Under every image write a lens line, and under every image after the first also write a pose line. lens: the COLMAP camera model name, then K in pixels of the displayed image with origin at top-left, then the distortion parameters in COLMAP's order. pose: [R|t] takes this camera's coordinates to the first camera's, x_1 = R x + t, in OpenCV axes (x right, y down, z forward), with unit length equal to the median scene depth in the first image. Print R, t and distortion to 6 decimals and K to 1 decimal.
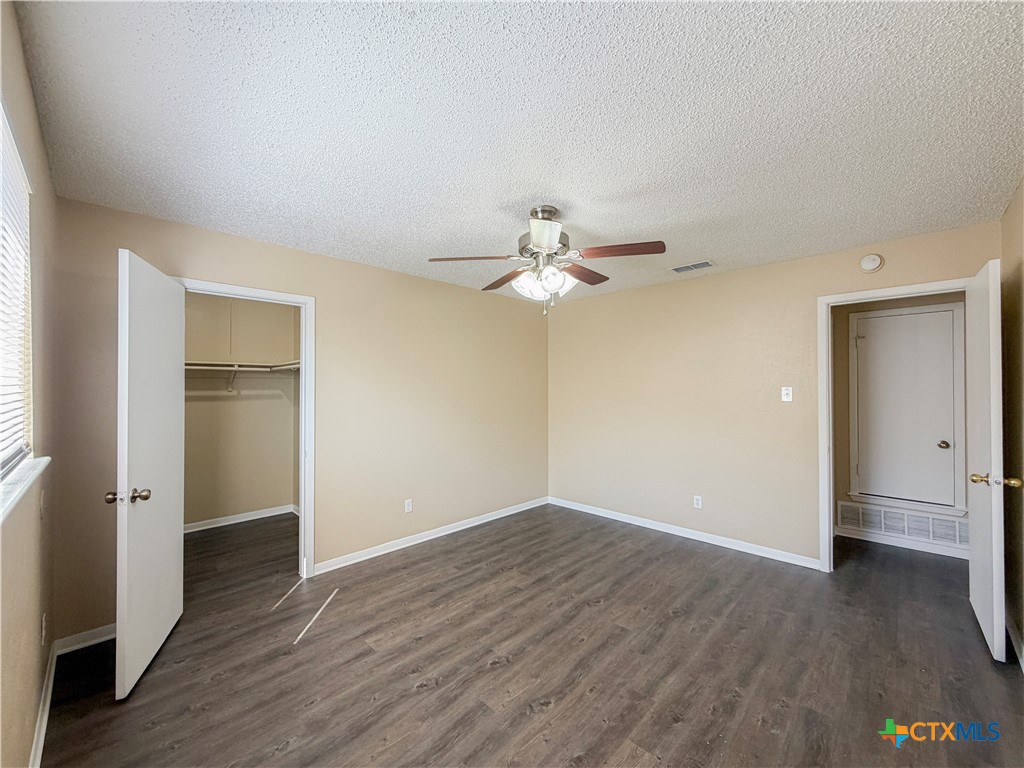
lens RADIAL K [[410.2, 0, 513.6], [0, 410.2, 386.7], [0, 0, 1]] dist [-0.000503, 0.000227]
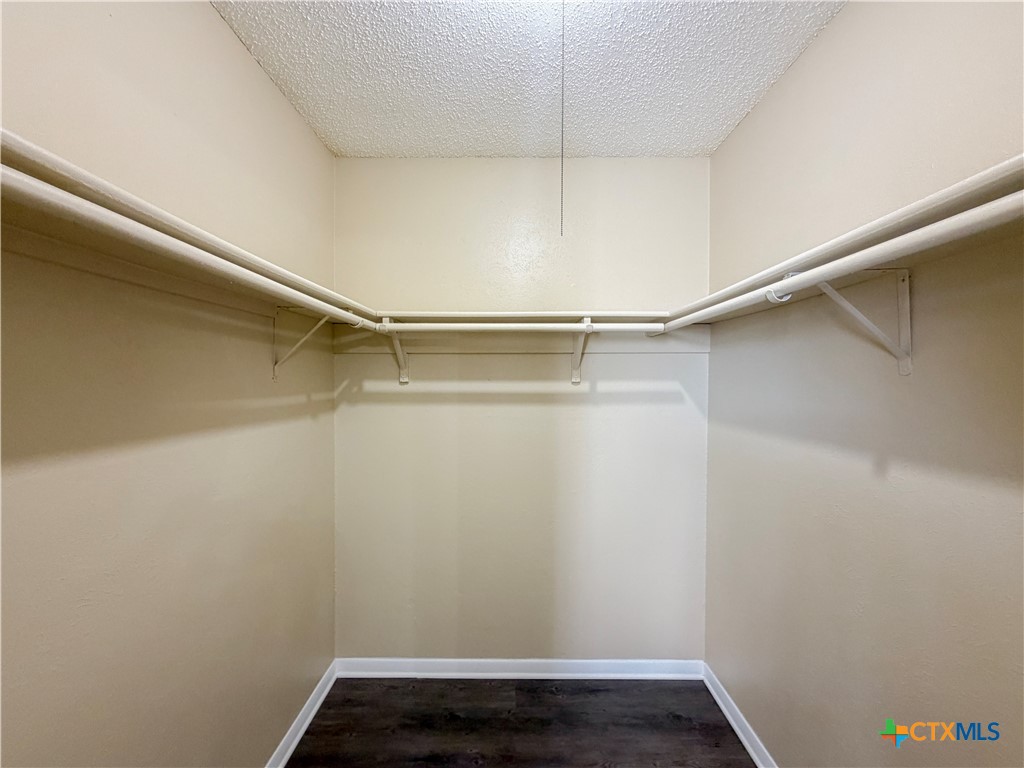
lens RADIAL K [[410.2, 0, 511.6], [0, 410.2, 381.8], [0, 0, 1]] dist [-0.000503, 0.000227]
pose [[0.706042, 0.006283, -0.708143, -0.427705], [-0.000876, 0.999968, 0.007999, 0.005828], [0.708170, -0.005028, 0.706024, 0.638632]]
